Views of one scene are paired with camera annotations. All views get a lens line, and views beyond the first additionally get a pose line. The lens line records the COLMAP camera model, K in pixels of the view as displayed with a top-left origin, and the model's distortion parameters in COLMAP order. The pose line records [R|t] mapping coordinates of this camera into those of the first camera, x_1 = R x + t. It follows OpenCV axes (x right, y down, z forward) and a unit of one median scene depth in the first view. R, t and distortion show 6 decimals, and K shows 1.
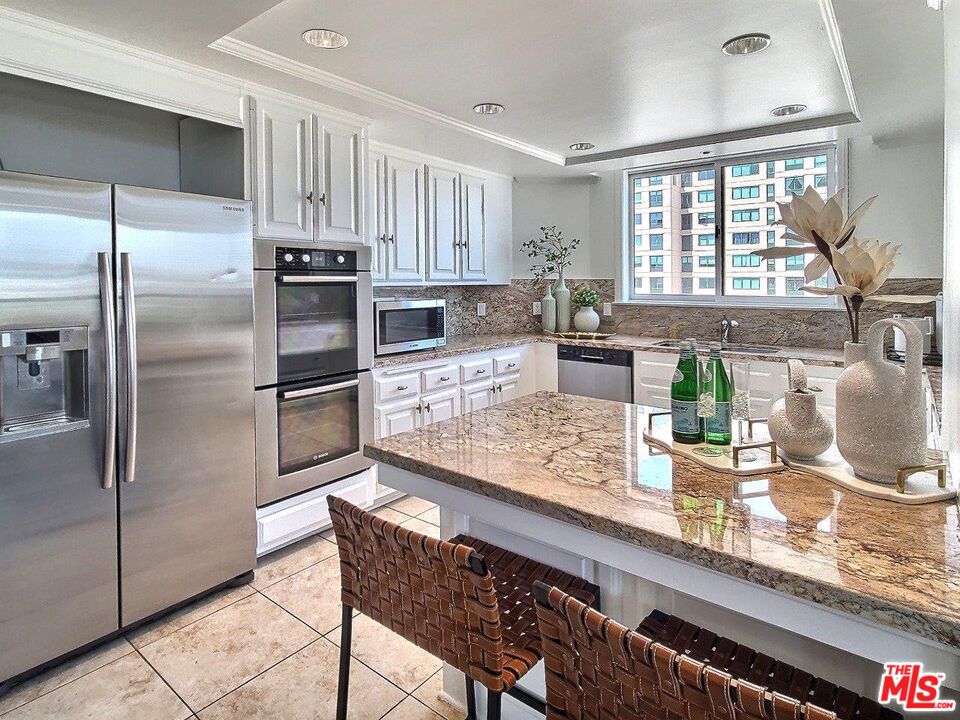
lens RADIAL K [[526.6, 0, 489.2], [0, 526.6, 331.9], [0, 0, 1]] dist [0.000554, -0.000733]
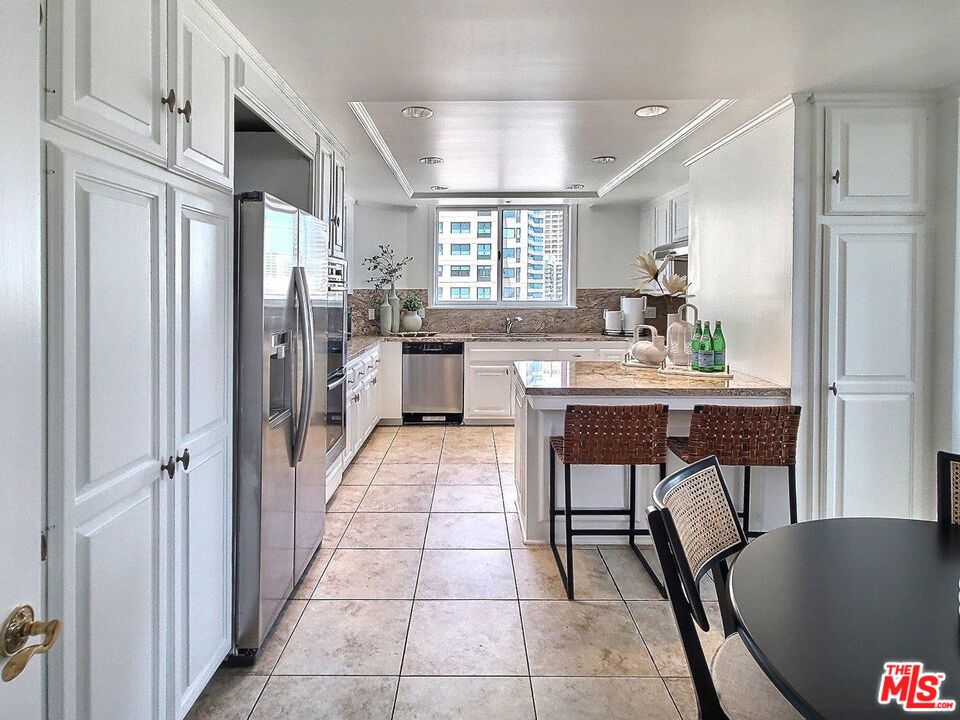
lens RADIAL K [[528.6, 0, 480.0], [0, 528.6, 360.0], [0, 0, 1]] dist [0.001312, 0.000091]
pose [[0.782232, -0.085760, 0.617056, -0.501936], [0.060863, 0.996262, 0.061307, 0.000397], [-0.620007, -0.010400, 0.784527, -0.092851]]
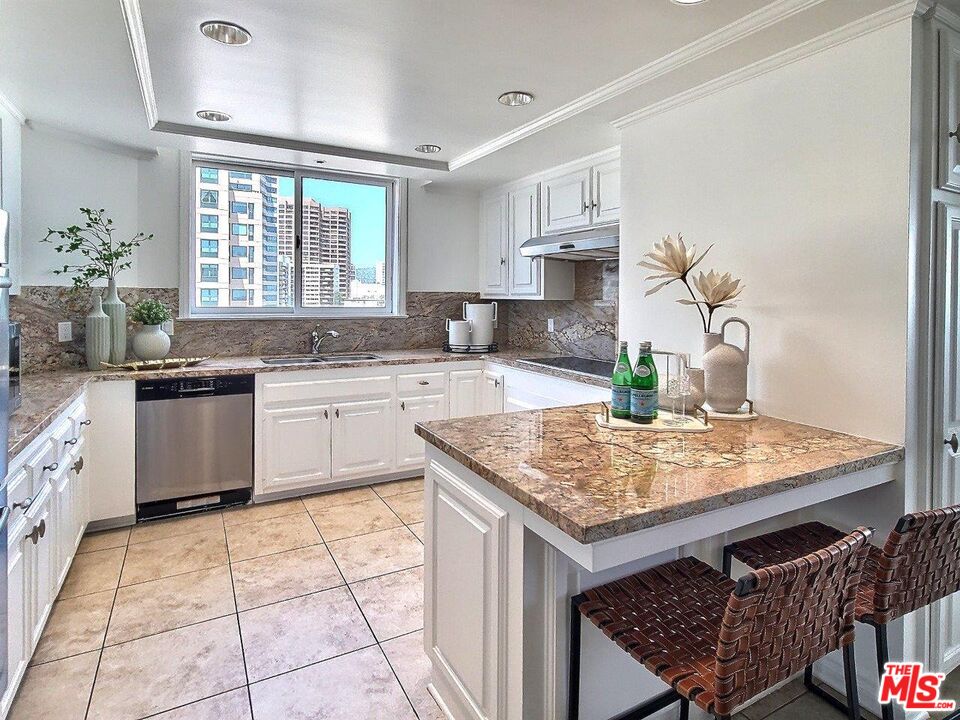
lens RADIAL K [[526.6, 0, 489.2], [0, 526.6, 331.9], [0, 0, 1]] dist [0.000554, -0.000733]
pose [[0.389229, -0.062433, 0.919023, -0.328828], [0.074137, 0.996587, 0.036303, -0.031711], [-0.918153, 0.054004, 0.392529, 0.289942]]
